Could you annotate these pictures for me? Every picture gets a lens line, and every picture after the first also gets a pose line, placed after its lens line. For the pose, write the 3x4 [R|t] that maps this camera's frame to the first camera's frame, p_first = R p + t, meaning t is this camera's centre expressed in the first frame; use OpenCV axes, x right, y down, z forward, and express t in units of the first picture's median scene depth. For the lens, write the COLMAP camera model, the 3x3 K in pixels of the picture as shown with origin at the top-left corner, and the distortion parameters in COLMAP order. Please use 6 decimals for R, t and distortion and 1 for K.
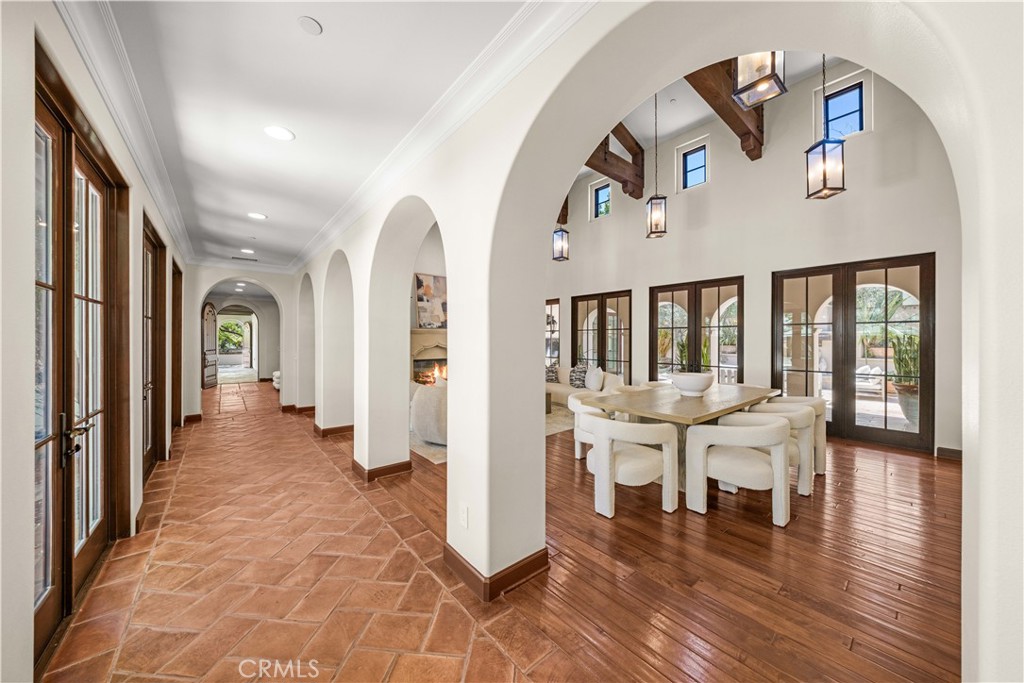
lens RADIAL K [[343.3, 0, 514.0], [0, 343.3, 340.5], [0, 0, 1]] dist [0.000483, -0.000025]
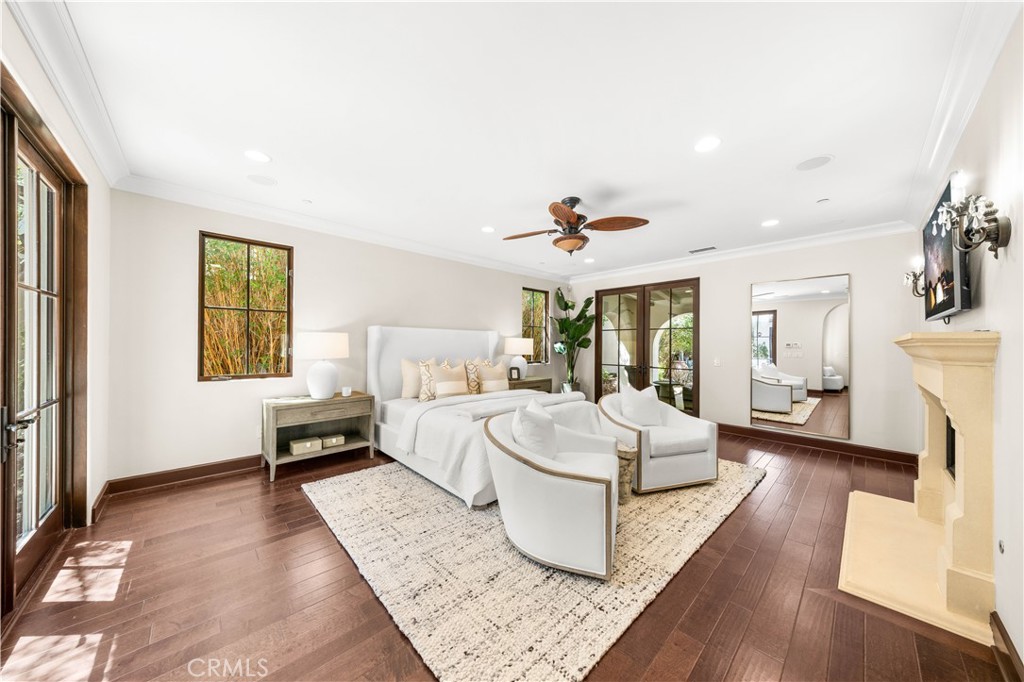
lens RADIAL K [[326.6, 0, 517.1], [0, 326.6, 343.3], [0, 0, 1]] dist [0.000663, 0.000131]
pose [[0.995812, 0.013201, 0.090469, 0.069345], [-0.014570, 0.999789, 0.014481, -0.000438], [-0.090259, -0.015739, 0.995794, -0.082830]]
